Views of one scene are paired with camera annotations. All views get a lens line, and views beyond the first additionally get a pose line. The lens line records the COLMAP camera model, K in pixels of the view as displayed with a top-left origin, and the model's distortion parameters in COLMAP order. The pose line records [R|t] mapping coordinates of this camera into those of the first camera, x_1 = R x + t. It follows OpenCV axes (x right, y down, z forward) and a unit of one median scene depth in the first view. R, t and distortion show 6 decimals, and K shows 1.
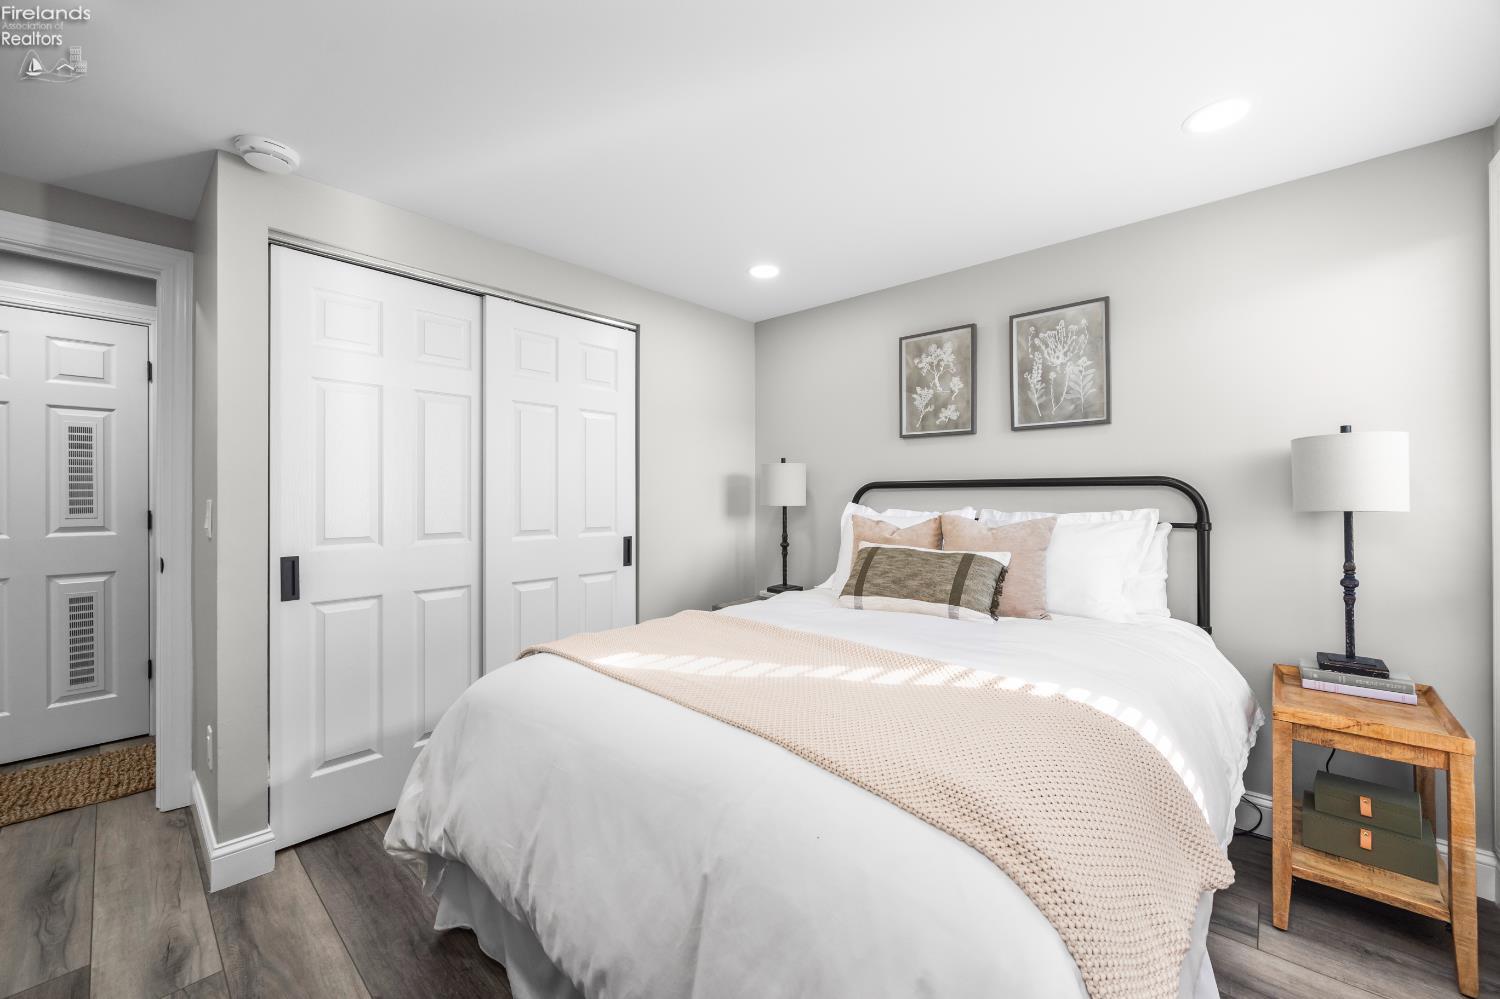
lens RADIAL K [[578.6, 0, 741.2], [0, 578.6, 489.4], [0, 0, 1]] dist [-0.006215, 0.000678]
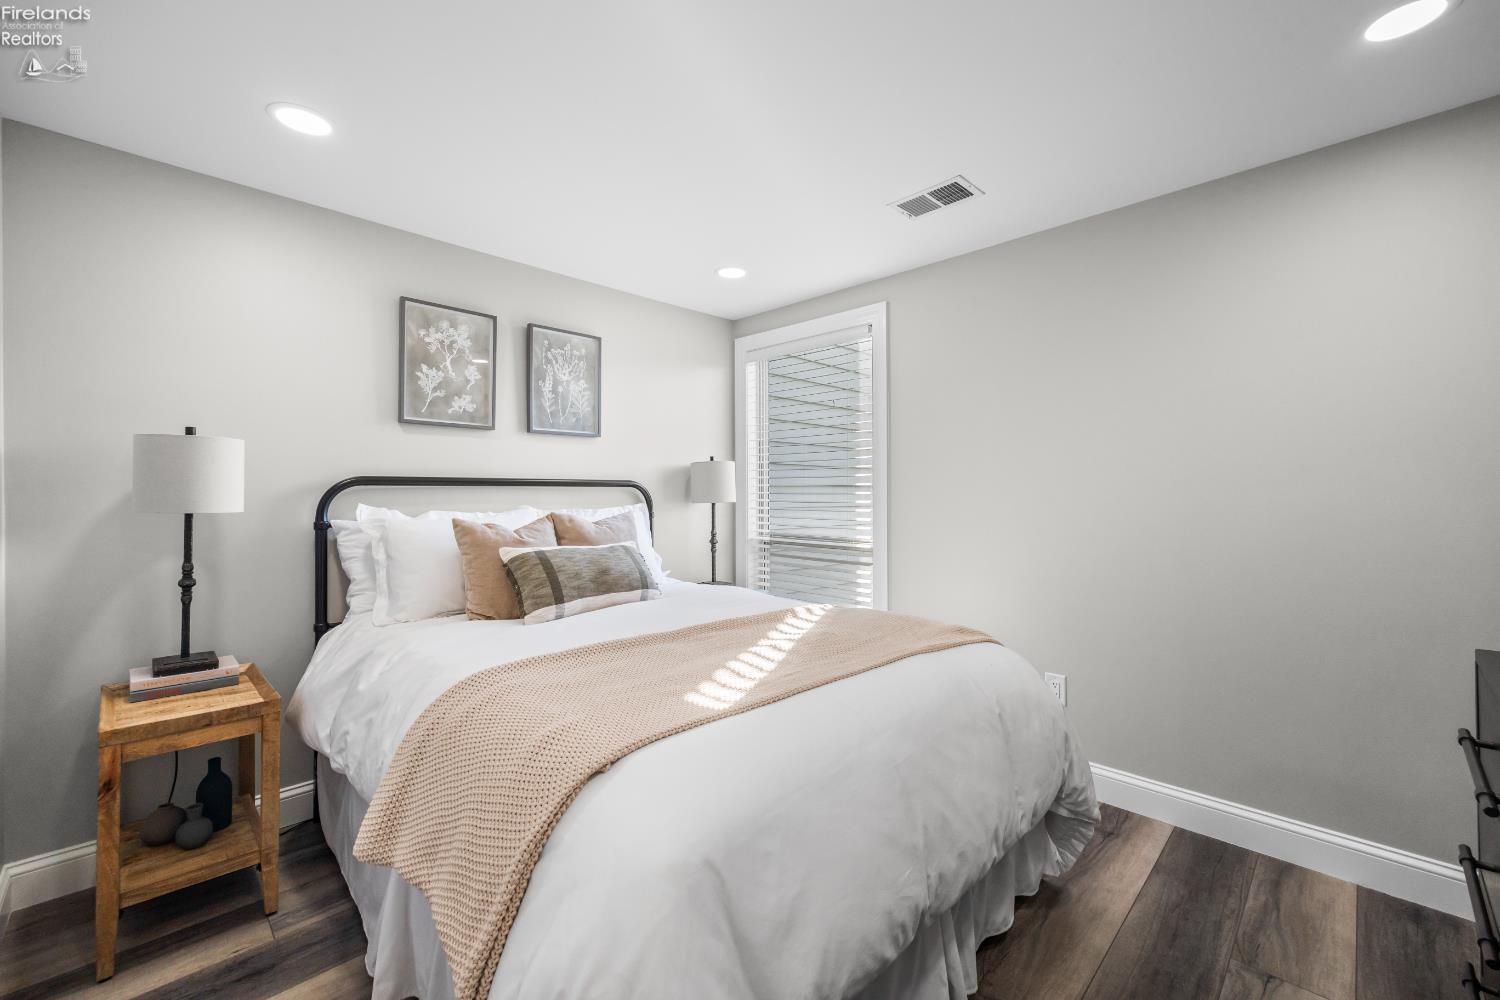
lens RADIAL K [[610.4, 0, 749.4], [0, 610.4, 495.1], [0, 0, 1]] dist [0.001253, -0.000097]
pose [[0.041622, 0.001949, 0.999132, -0.636502], [-0.005815, 0.999982, -0.001708, 0.011538], [-0.999116, -0.005739, 0.041633, 0.566813]]
